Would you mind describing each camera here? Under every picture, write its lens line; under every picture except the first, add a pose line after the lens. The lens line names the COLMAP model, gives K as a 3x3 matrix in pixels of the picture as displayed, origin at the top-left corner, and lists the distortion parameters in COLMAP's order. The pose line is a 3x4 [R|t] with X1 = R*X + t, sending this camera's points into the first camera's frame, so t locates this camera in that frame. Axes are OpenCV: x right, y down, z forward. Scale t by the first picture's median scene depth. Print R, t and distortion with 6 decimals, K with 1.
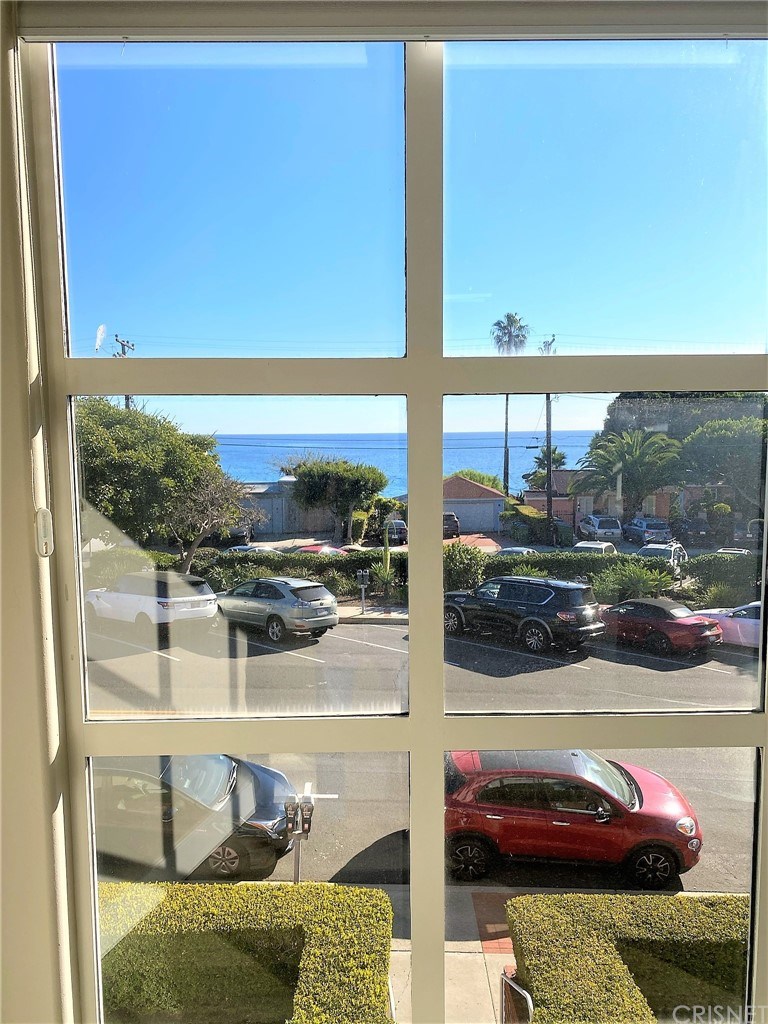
lens RADIAL K [[778.8, 0, 383.5], [0, 778.8, 508.2], [0, 0, 1]] dist [0.050073, -0.030029]
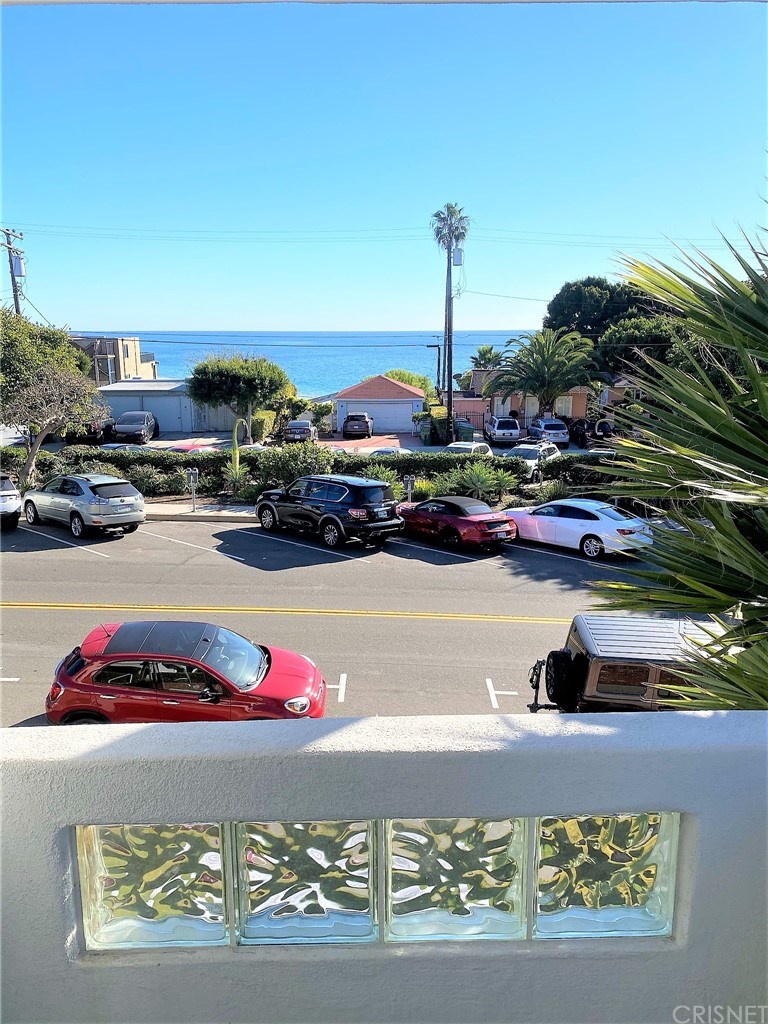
lens RADIAL K [[778.8, 0, 385.1], [0, 778.8, 513.1], [0, 0, 1]] dist [0.050073, -0.030029]
pose [[0.999982, 0.003529, 0.004827, 0.246742], [-0.004132, 0.991349, 0.131186, 0.003977], [-0.004323, -0.131203, 0.991346, -0.010077]]
